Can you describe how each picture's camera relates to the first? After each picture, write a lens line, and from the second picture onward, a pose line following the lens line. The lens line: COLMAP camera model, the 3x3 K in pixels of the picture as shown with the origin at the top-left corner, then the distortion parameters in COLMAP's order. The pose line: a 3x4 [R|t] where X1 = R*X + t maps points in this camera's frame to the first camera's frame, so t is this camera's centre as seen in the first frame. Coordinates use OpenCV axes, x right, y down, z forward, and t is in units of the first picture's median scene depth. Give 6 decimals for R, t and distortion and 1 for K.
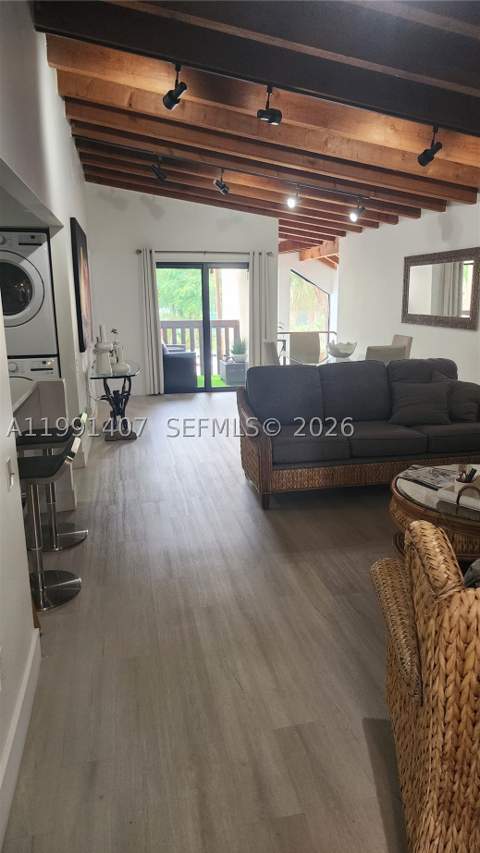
lens RADIAL K [[574.6, 0, 237.5], [0, 574.6, 427.7], [0, 0, 1]] dist [0.067254, -0.065193]
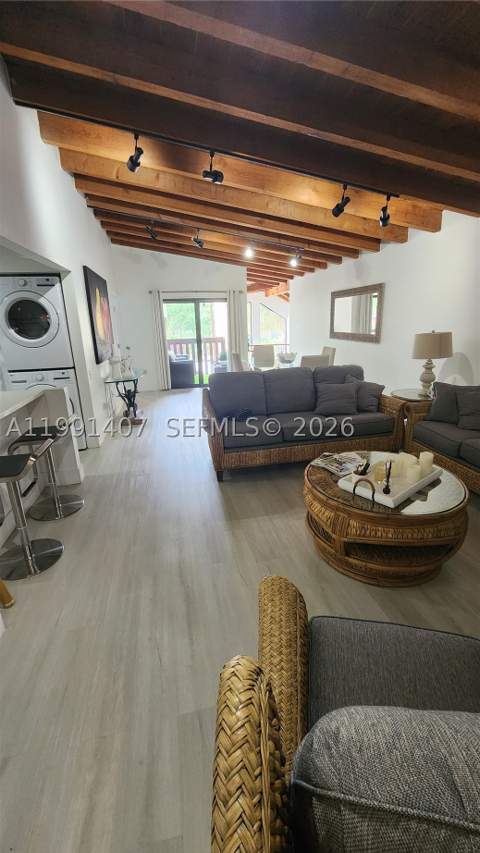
lens RADIAL K [[350.0, 0, 237.0], [0, 350.0, 427.9], [0, 0, 1]] dist [0.001216, -0.000169]
pose [[0.999842, -0.015812, -0.008103, 0.067244], [0.016344, 0.997389, 0.070342, -0.027896], [0.006970, -0.070464, 0.997490, 0.130829]]
